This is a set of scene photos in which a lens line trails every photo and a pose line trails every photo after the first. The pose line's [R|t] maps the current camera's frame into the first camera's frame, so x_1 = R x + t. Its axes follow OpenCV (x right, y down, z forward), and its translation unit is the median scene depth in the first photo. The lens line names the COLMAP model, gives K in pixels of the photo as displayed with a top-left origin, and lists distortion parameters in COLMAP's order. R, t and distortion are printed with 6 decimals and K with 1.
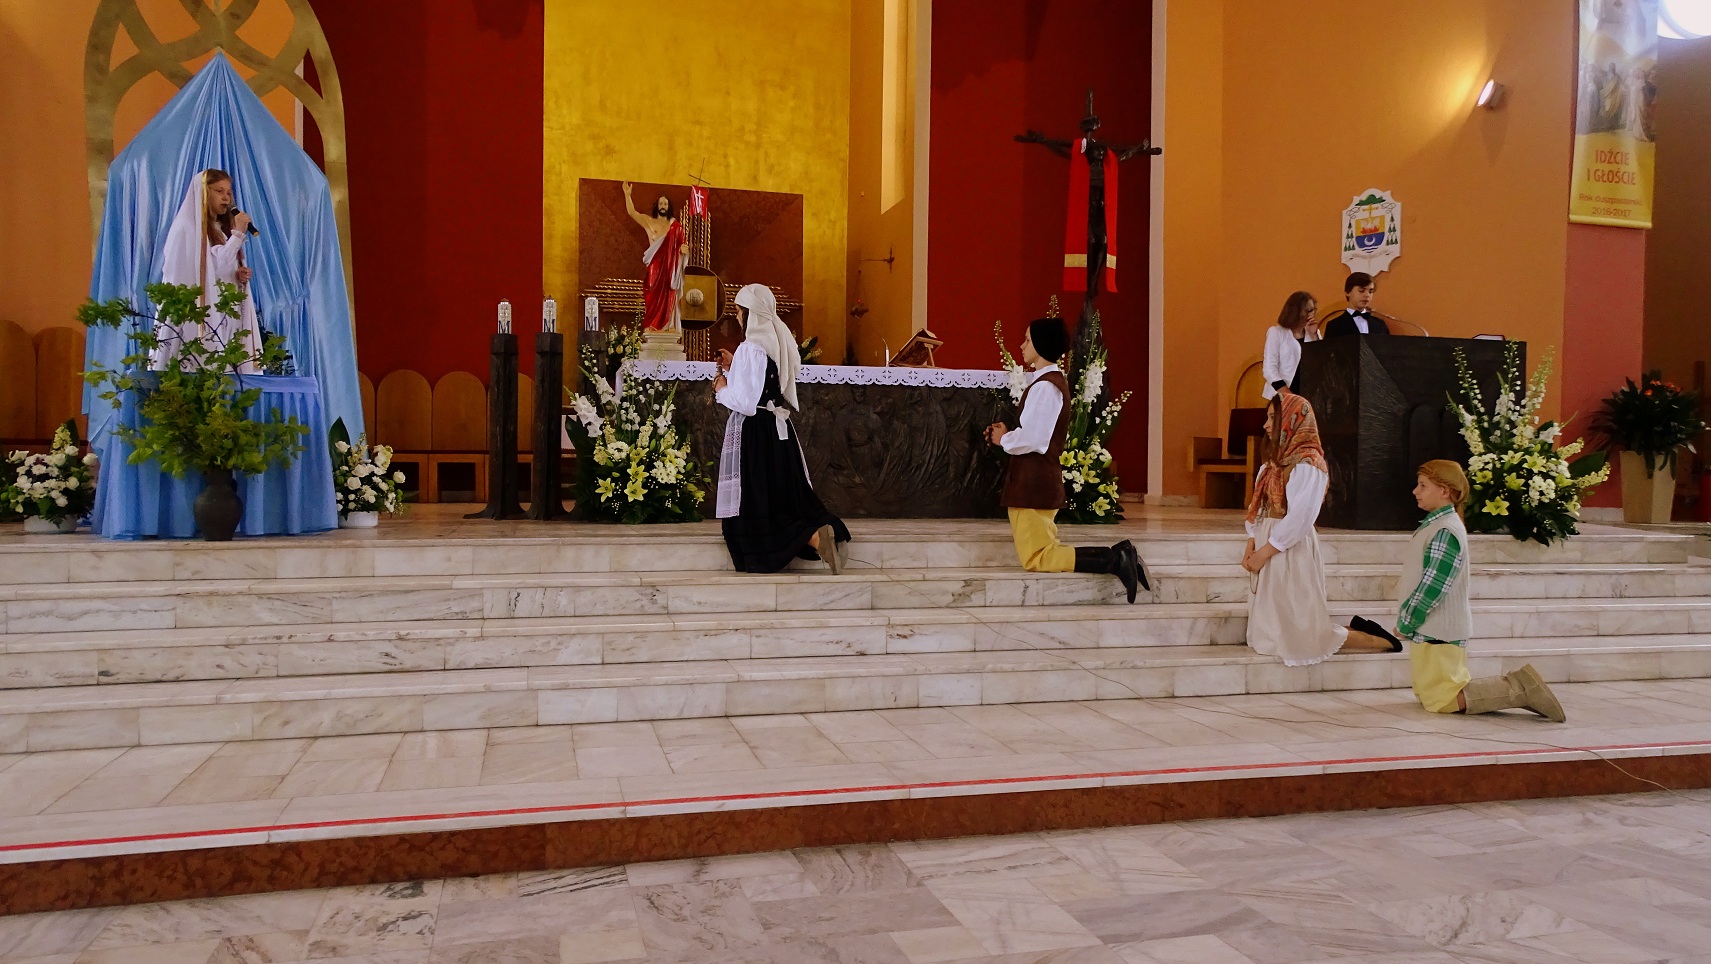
lens RADIAL K [[1163.9, 0, 855.5], [0, 1163.9, 482.0], [0, 0, 1]] dist [-0.026176, 0.005750]
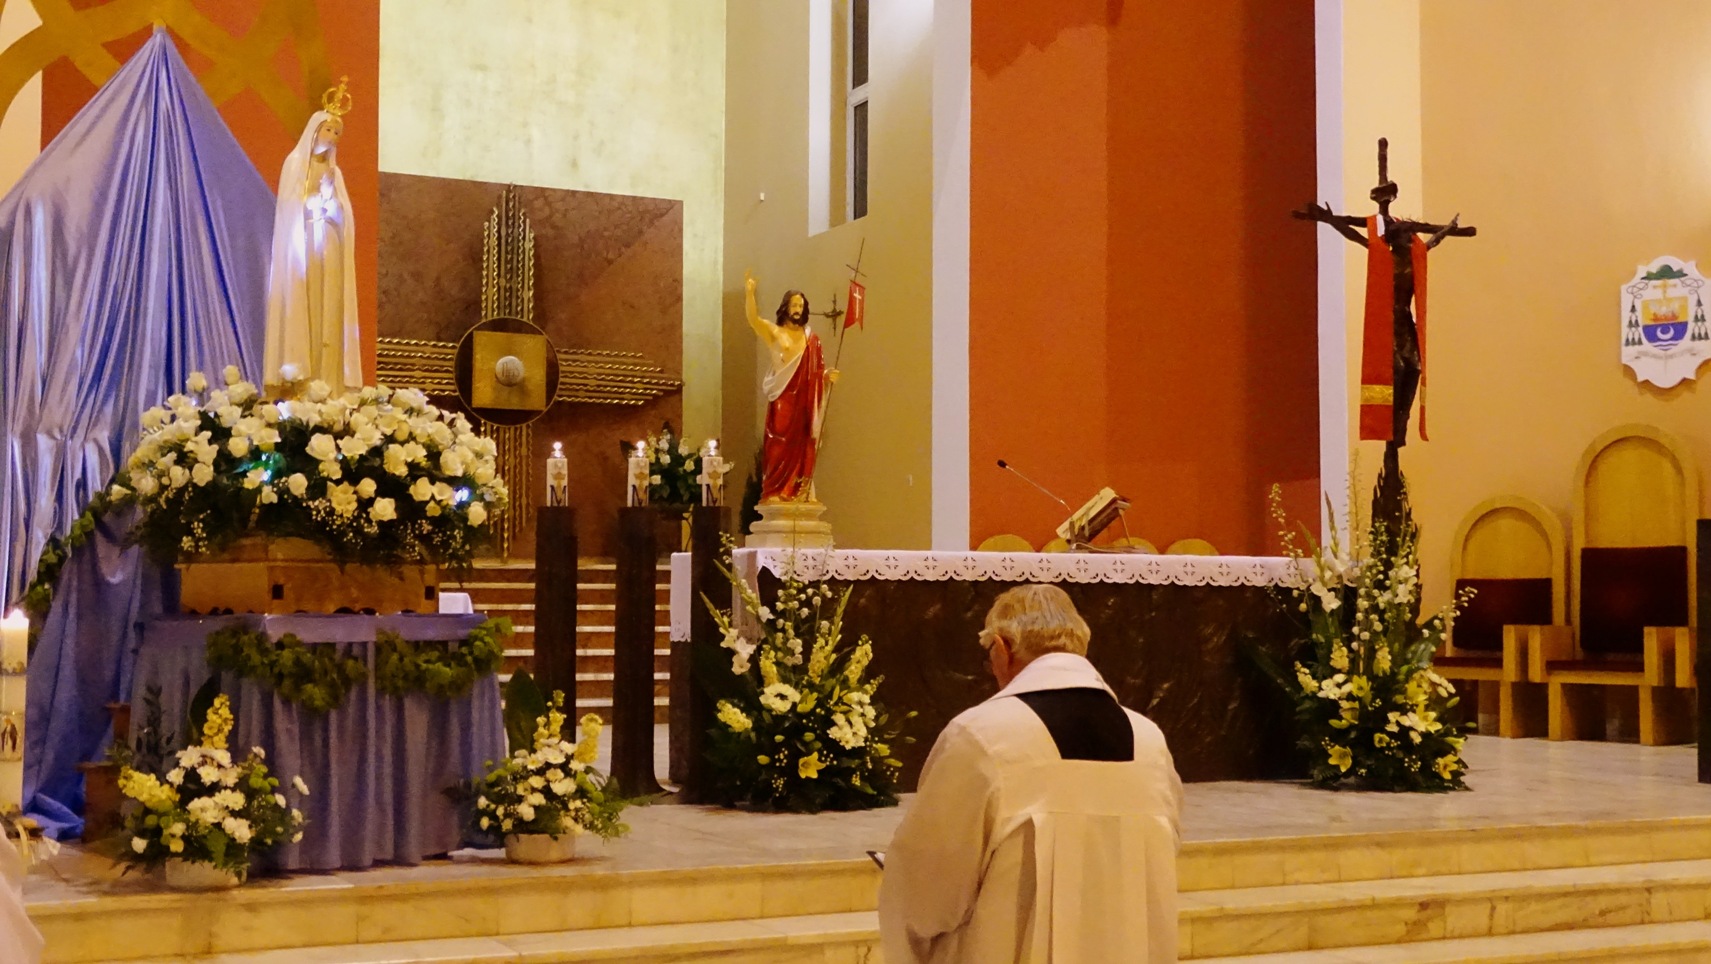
lens RADIAL K [[2057.1, 0, 879.7], [0, 2057.1, 477.9], [0, 0, 1]] dist [0.000127, 0.006507]
pose [[0.983212, 0.004243, 0.182417, -0.221419], [0.009248, 0.997286, -0.073045, -0.040442], [-0.182231, 0.073506, 0.980504, -0.085028]]
